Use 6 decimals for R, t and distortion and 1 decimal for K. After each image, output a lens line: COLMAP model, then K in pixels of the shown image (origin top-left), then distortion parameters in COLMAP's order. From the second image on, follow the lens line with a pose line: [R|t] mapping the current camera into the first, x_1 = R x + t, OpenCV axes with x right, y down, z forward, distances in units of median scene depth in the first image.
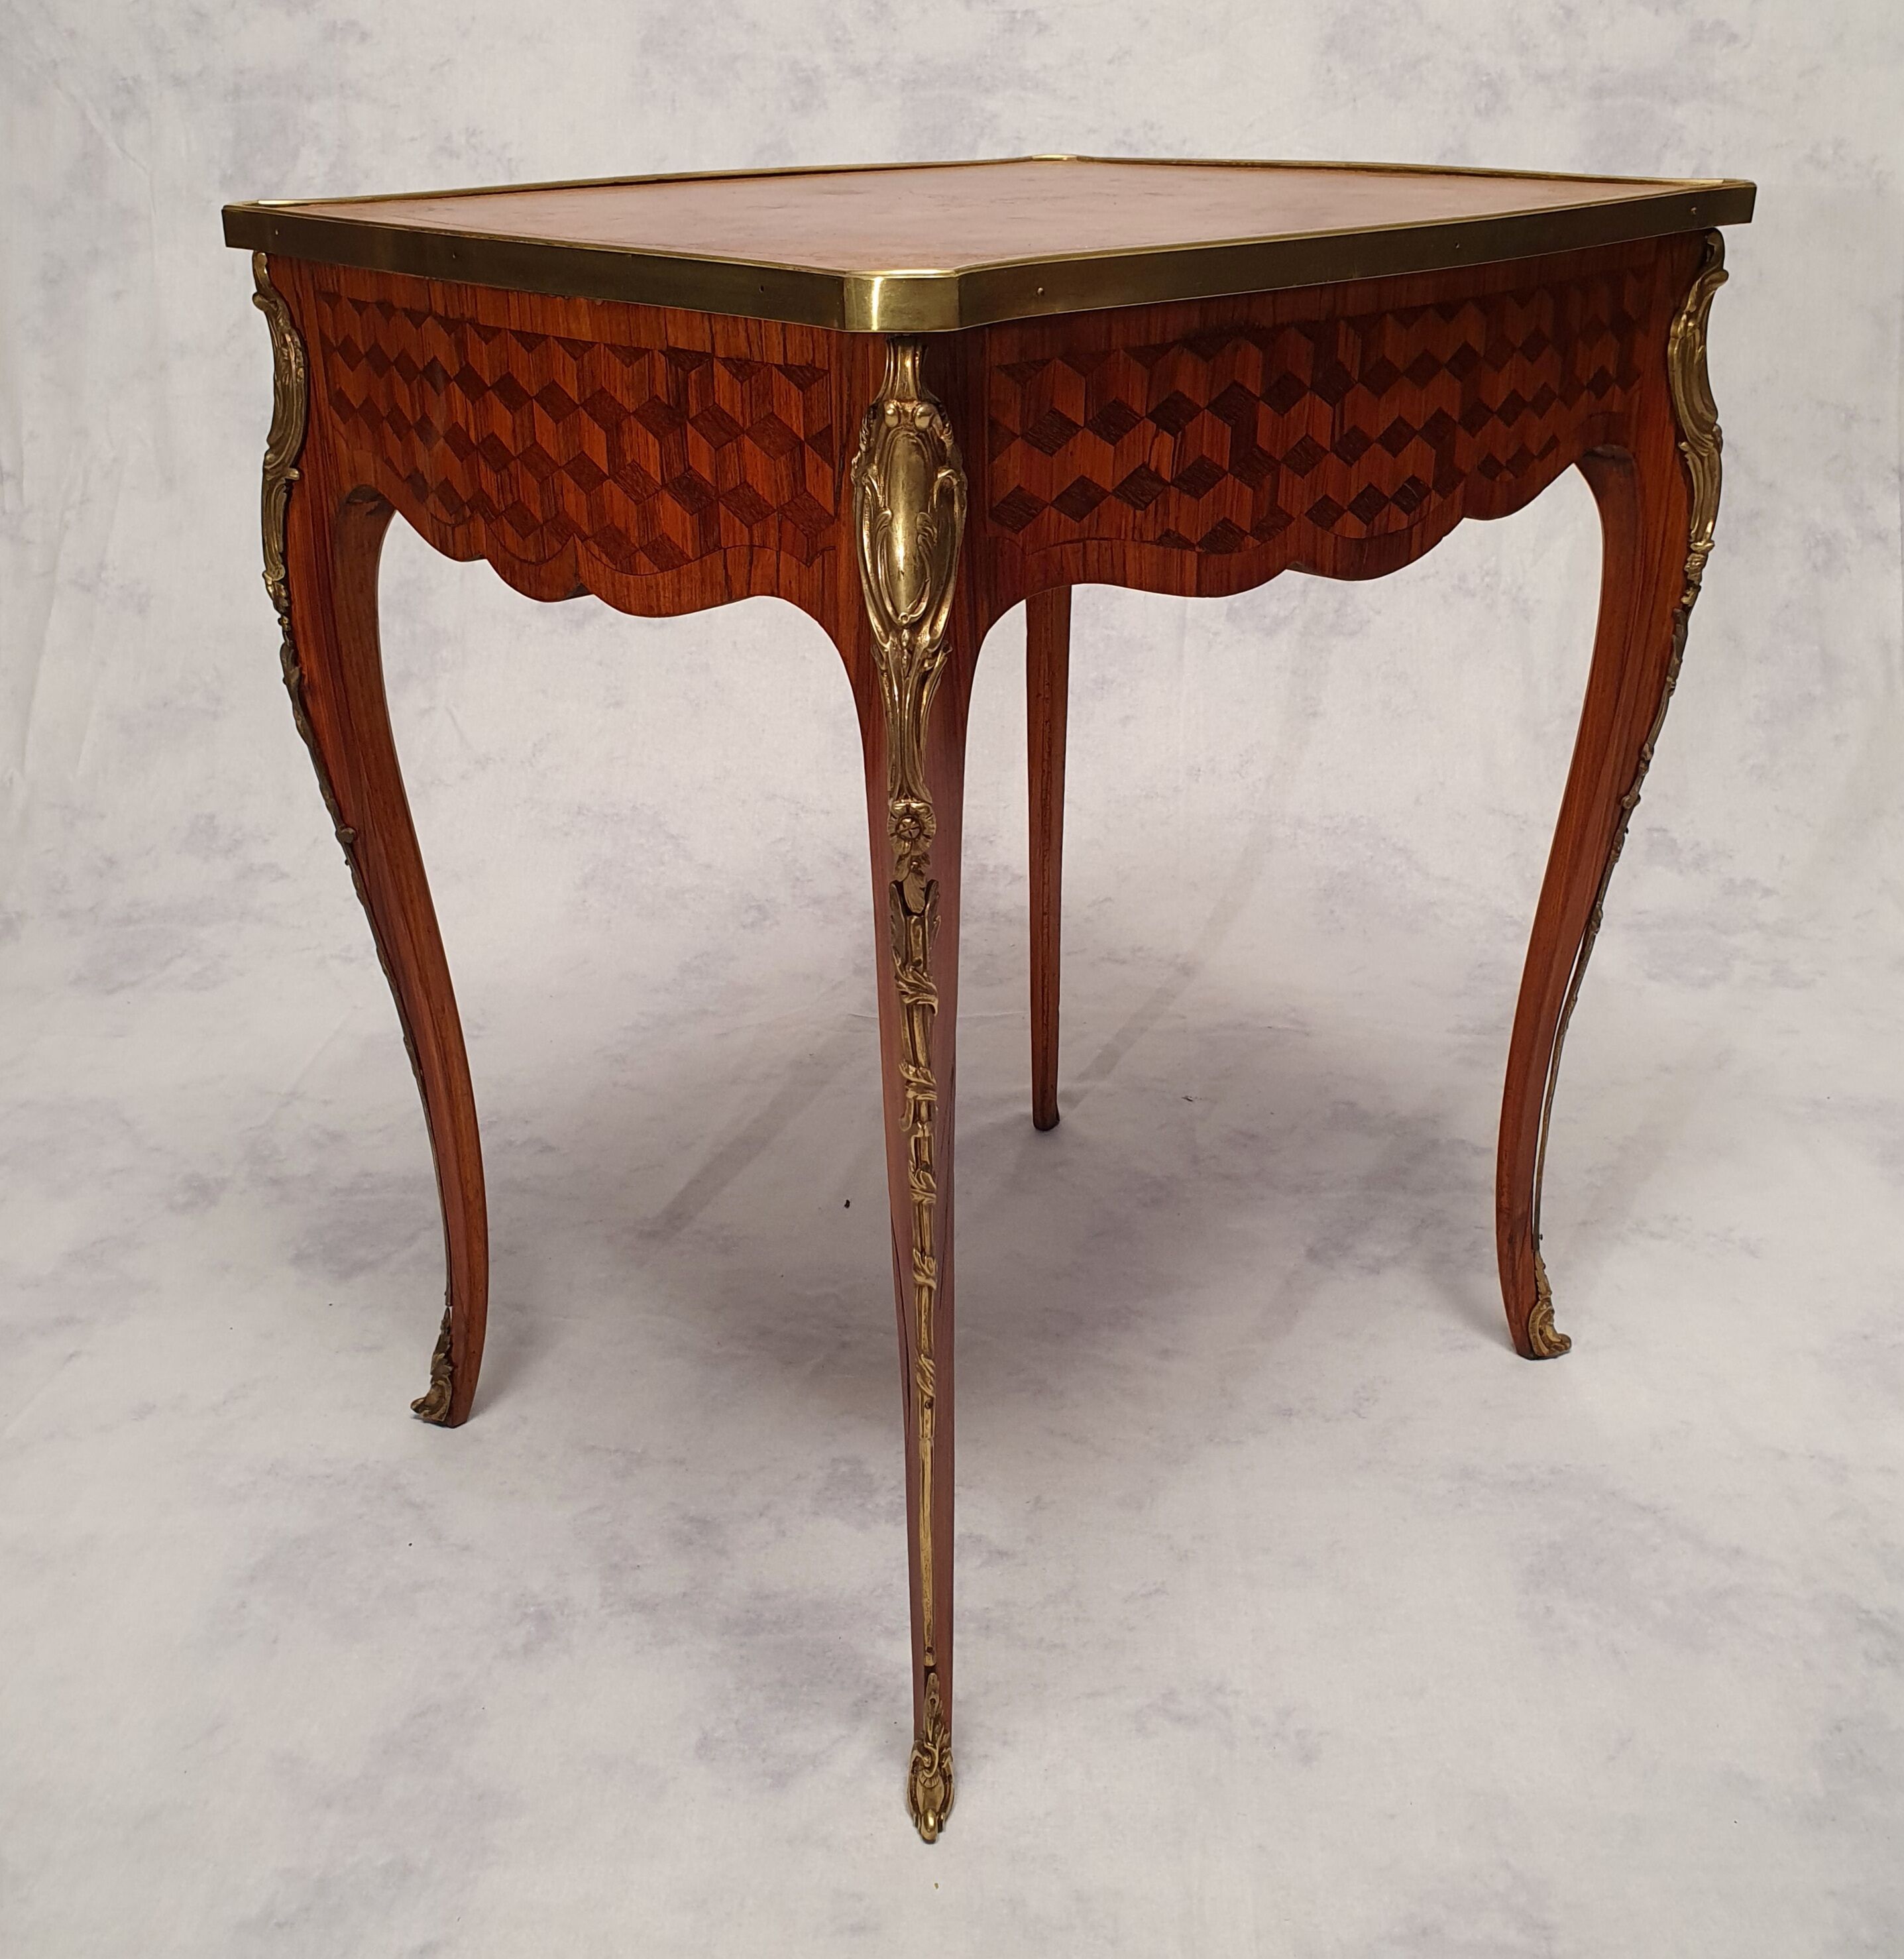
lens RADIAL K [[1589.4, 0, 981.1], [0, 1589.4, 1006.0], [0, 0, 1]] dist [-0.022115, 0.023474]
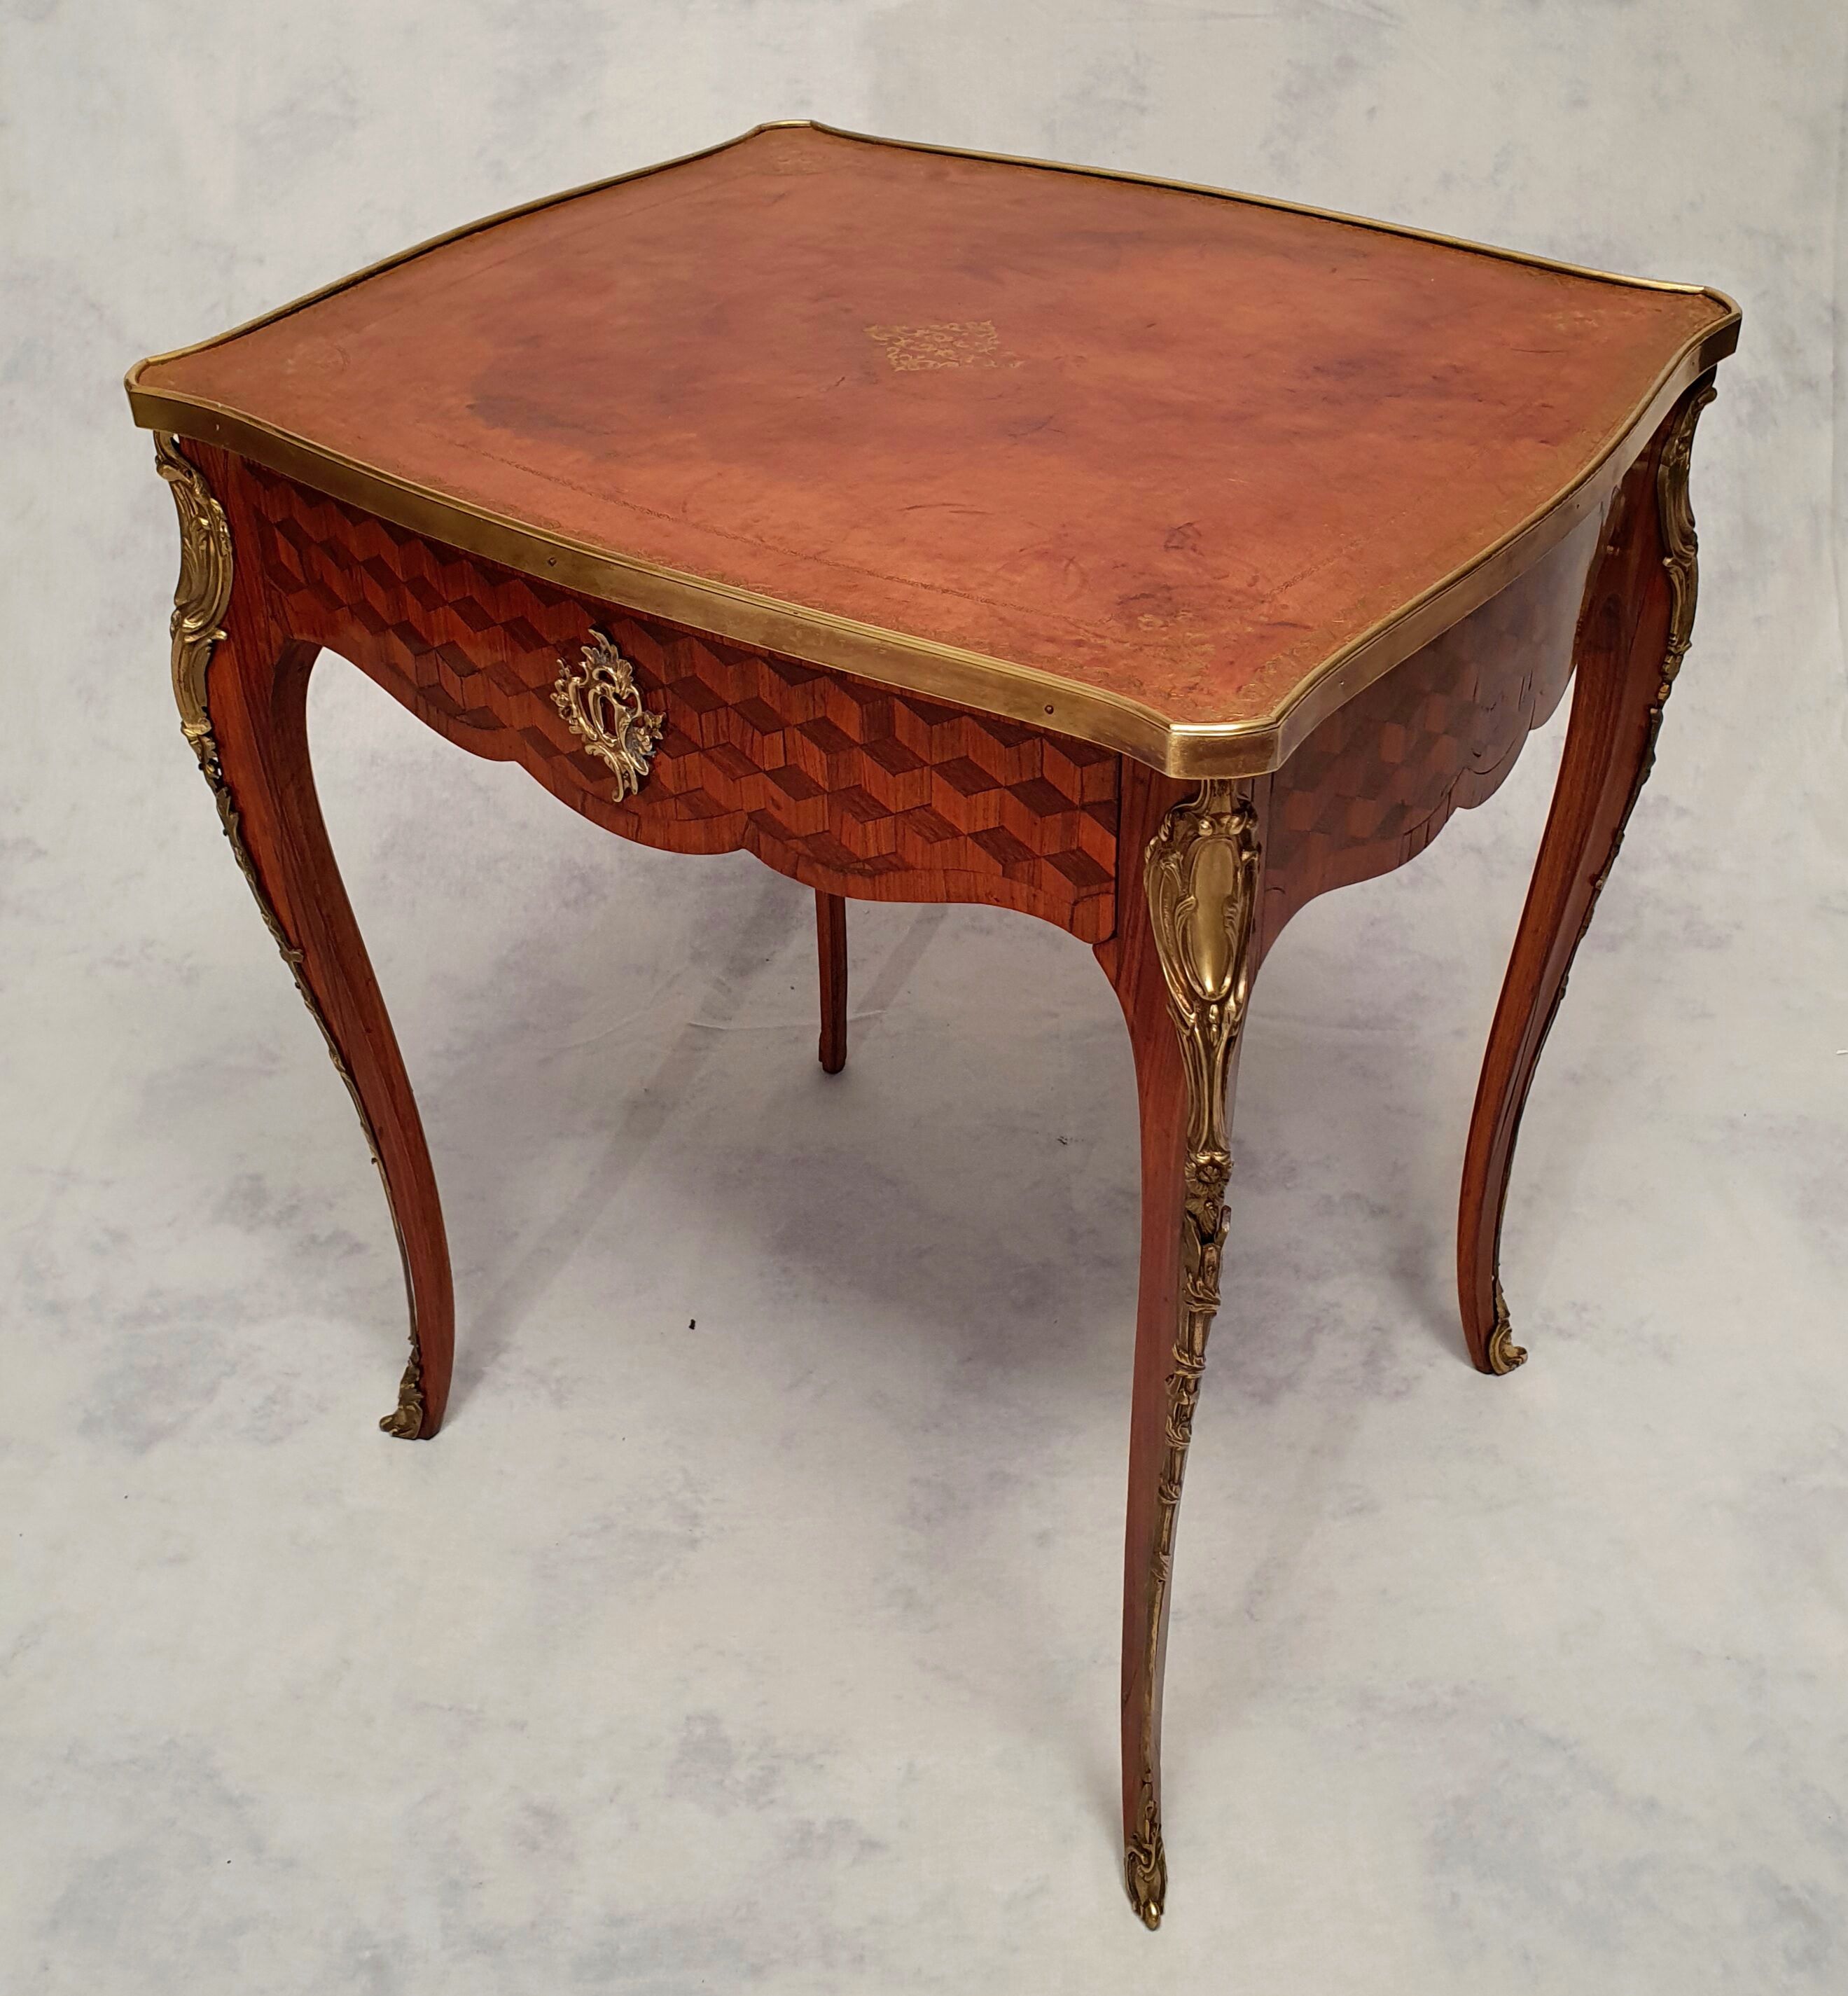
lens RADIAL K [[1696.0, 0, 908.5], [0, 1696.0, 965.1], [0, 0, 1]] dist [0.038499, -0.066404]
pose [[0.998550, -0.034979, 0.040927, 0.004641], [0.030142, 0.993097, 0.113354, -0.122004], [-0.044610, -0.111956, 0.992711, 0.027713]]
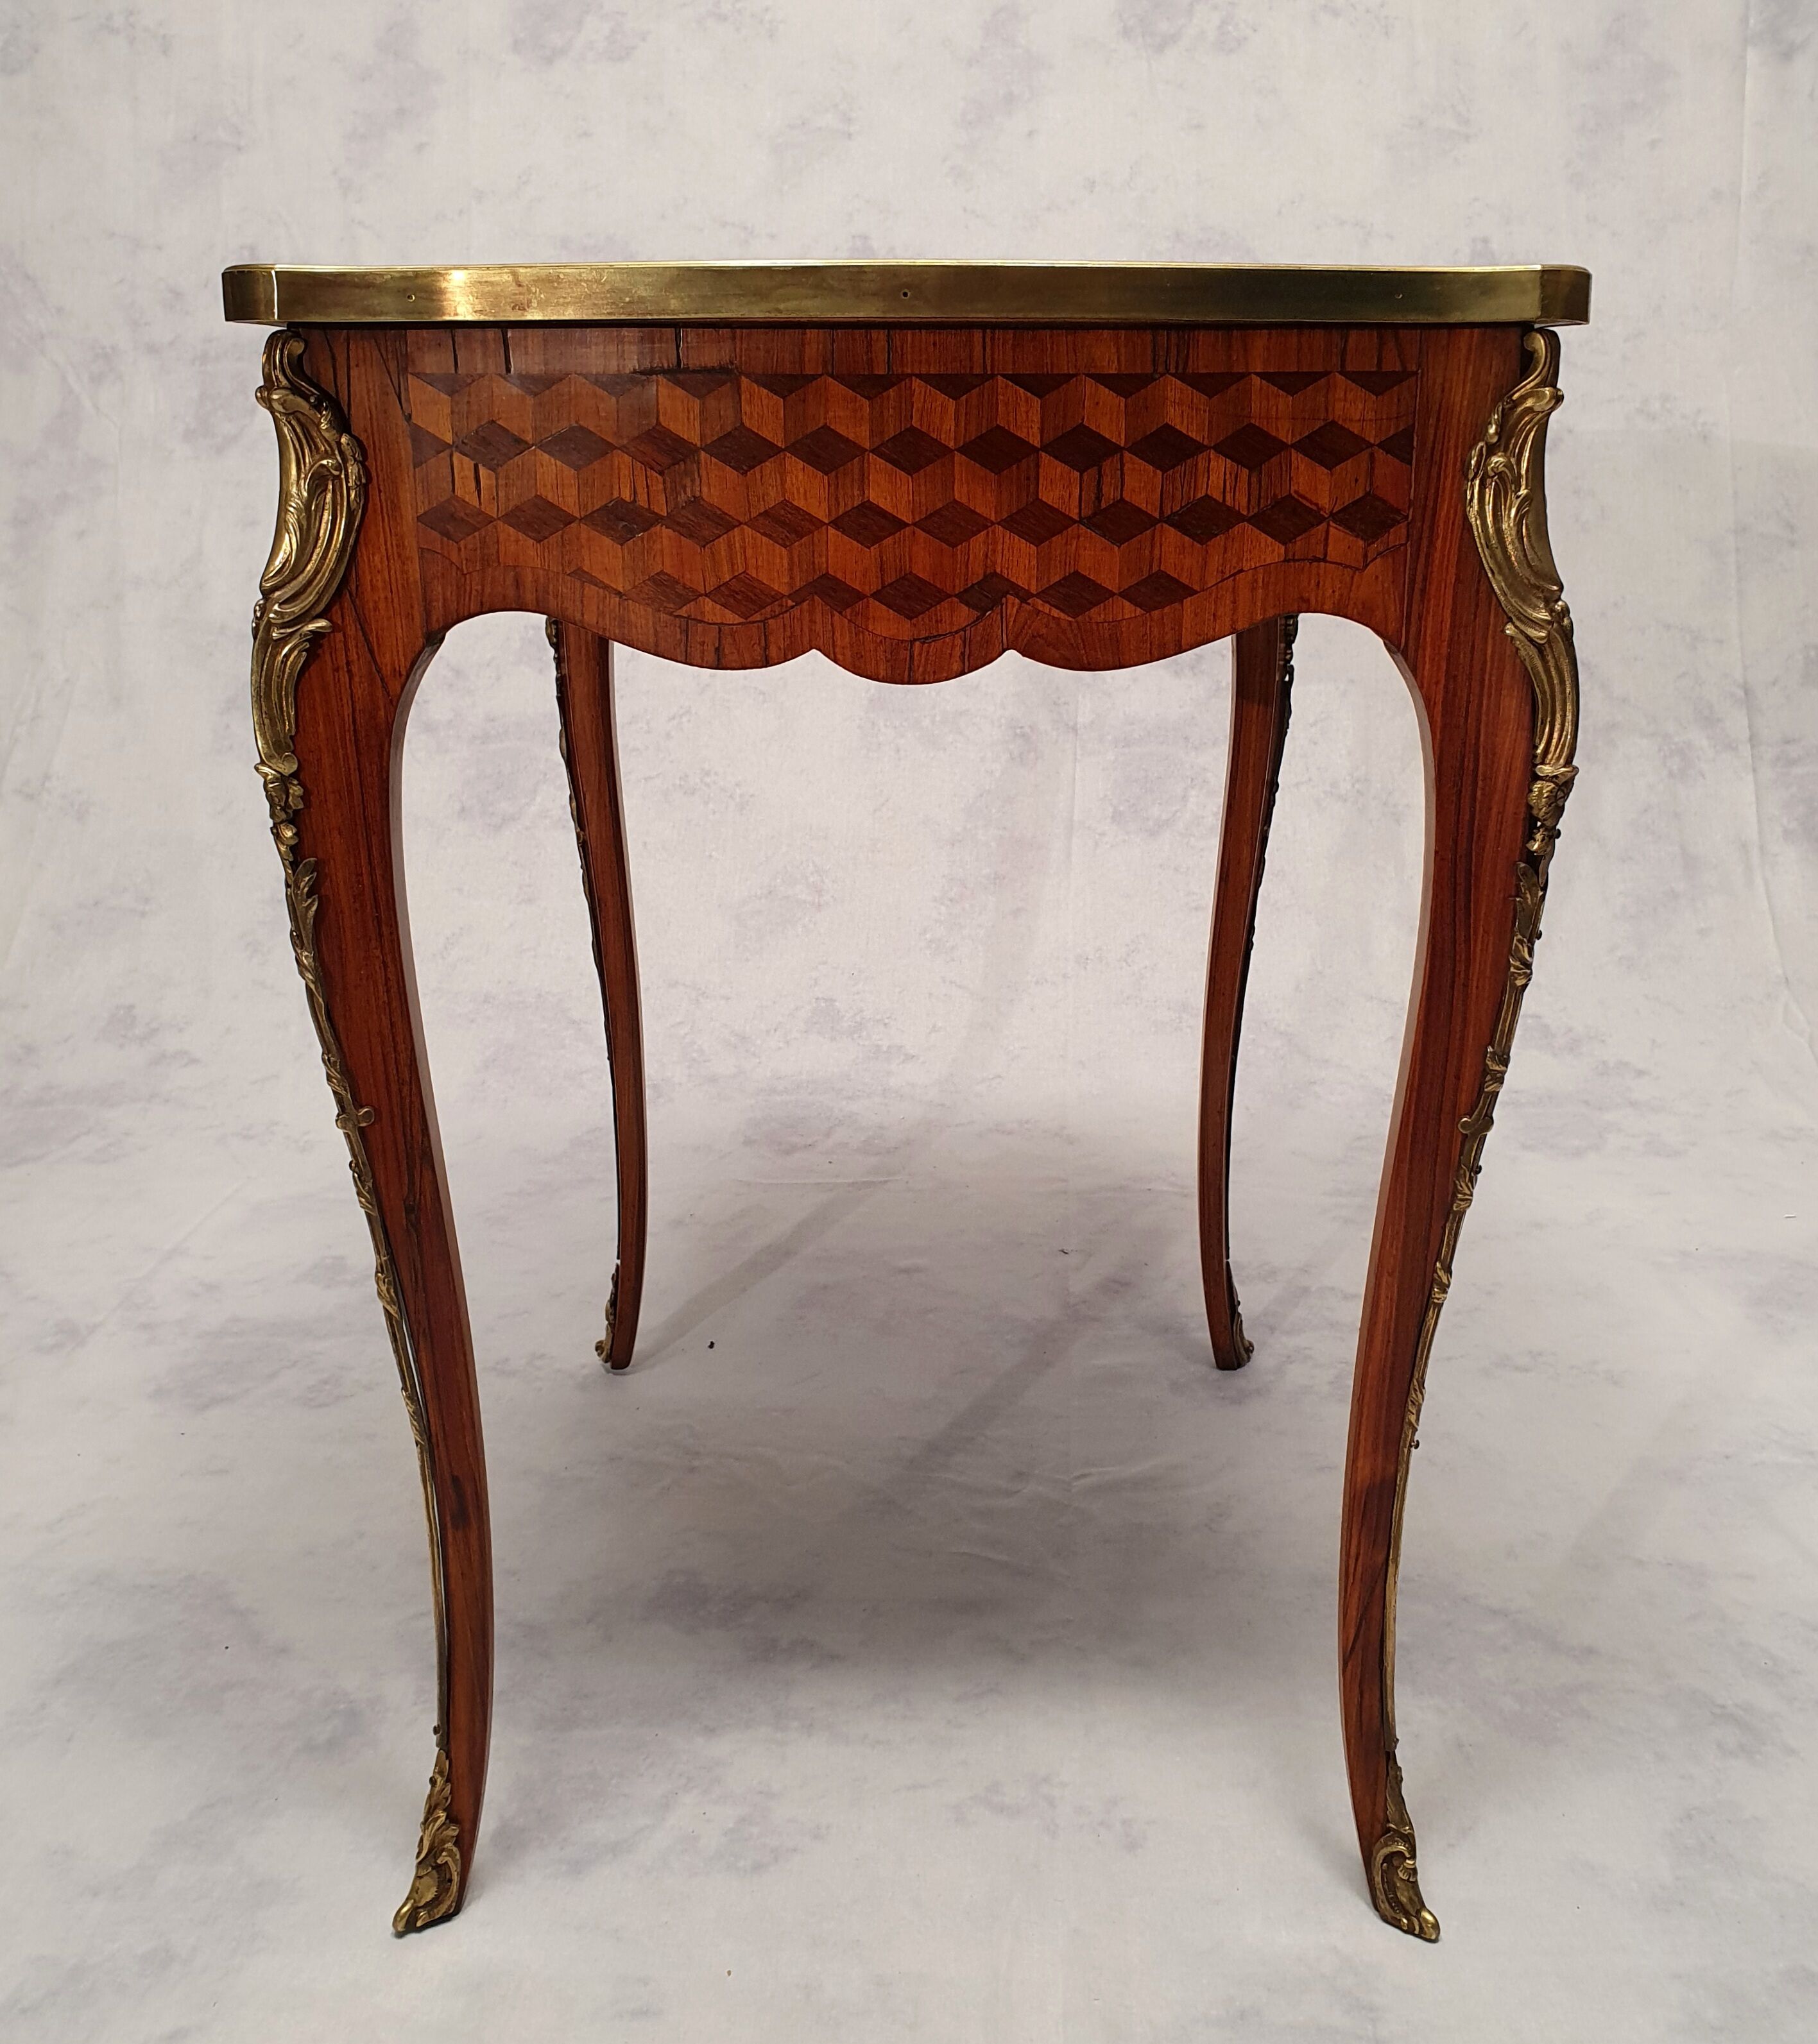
lens RADIAL K [[1552.7, 0, 909.0], [0, 1552.7, 1022.0], [0, 0, 1]] dist [-0.005019, 0.003768]
pose [[0.999999, 0.001438, 0.000723, 0.025314], [-0.001322, 0.990023, -0.140902, 0.041579], [-0.000919, 0.140901, 0.990023, 0.002021]]
